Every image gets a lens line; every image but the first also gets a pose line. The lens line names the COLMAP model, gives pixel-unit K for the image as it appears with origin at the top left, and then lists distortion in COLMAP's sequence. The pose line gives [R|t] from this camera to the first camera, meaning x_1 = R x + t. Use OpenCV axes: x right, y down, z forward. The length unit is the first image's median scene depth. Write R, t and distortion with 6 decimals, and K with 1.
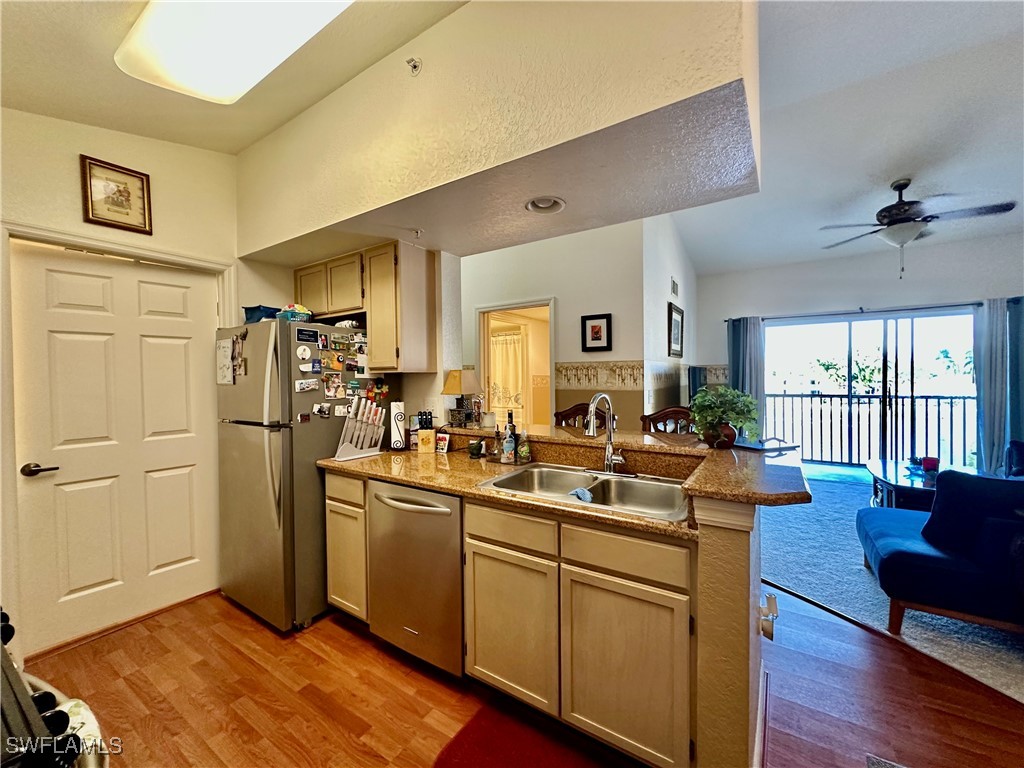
lens RADIAL K [[408.7, 0, 512.0], [0, 408.7, 384.0], [0, 0, 1]] dist [-0.003813, 0.000291]
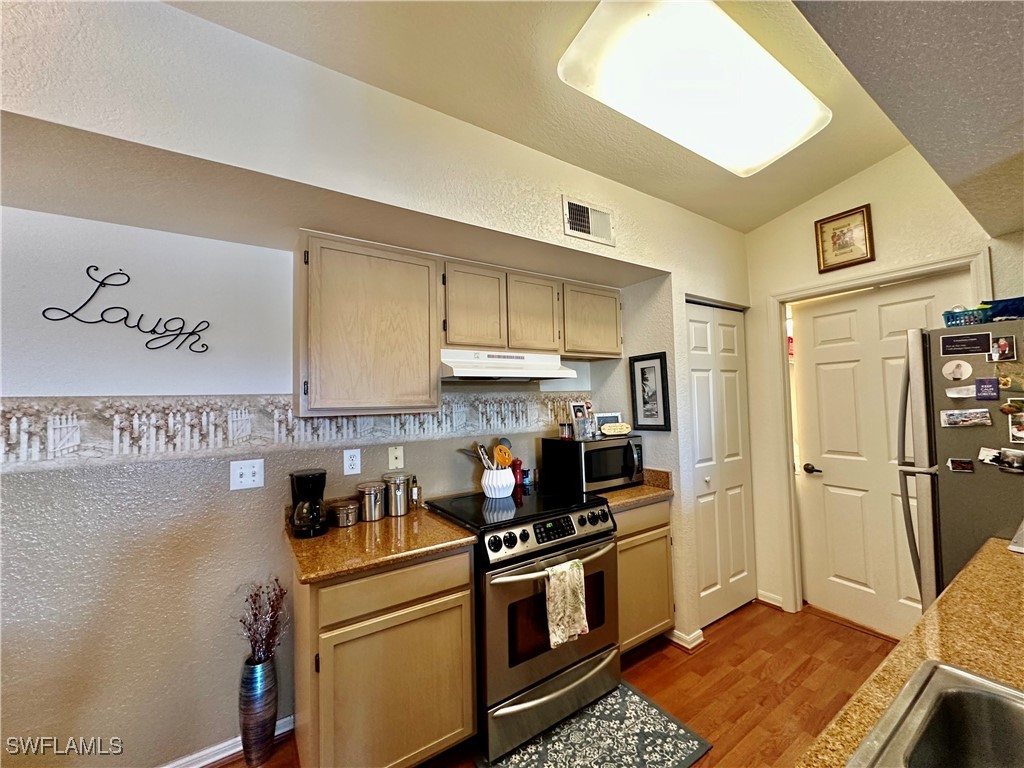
lens RADIAL K [[408.7, 0, 512.0], [0, 408.7, 384.0], [0, 0, 1]] dist [-0.003813, 0.000291]
pose [[-0.392850, -0.013321, -0.919506, 0.400683], [0.016583, 0.999630, -0.021567, -0.049784], [0.919453, -0.023720, -0.392483, 0.561575]]
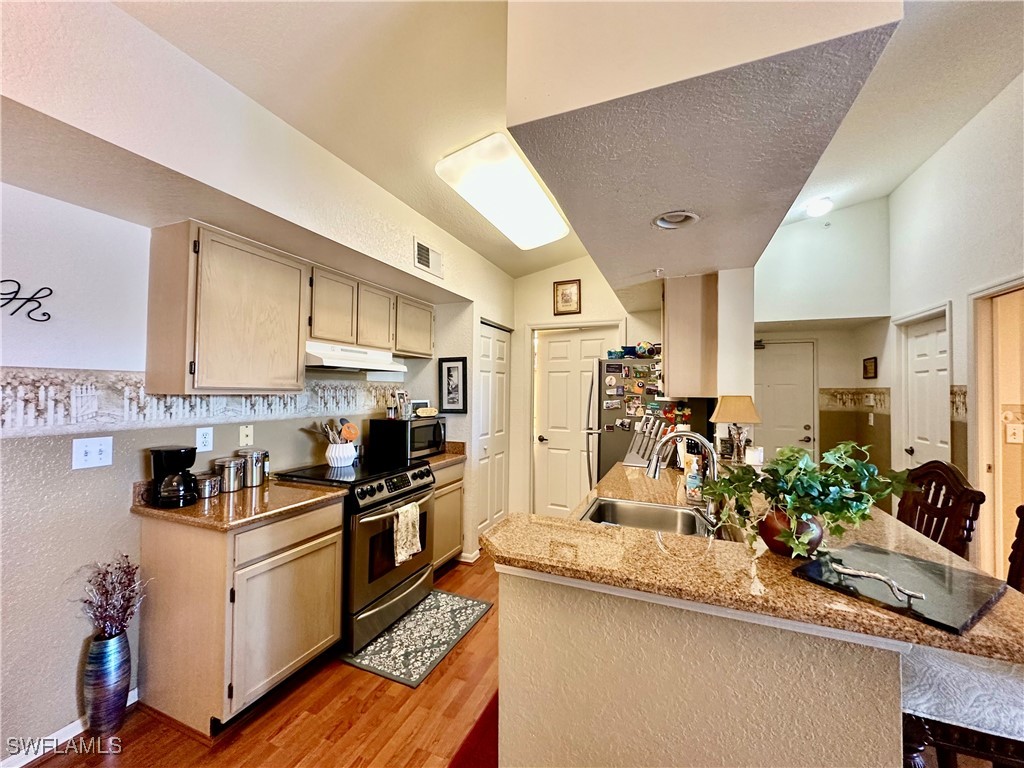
lens RADIAL K [[408.7, 0, 512.0], [0, 408.7, 384.0], [0, 0, 1]] dist [-0.003813, 0.000291]
pose [[0.186355, -0.000584, -0.982482, 0.763813], [-0.029330, 0.999551, -0.006157, -0.046703], [0.982045, 0.029964, 0.186254, 0.401166]]
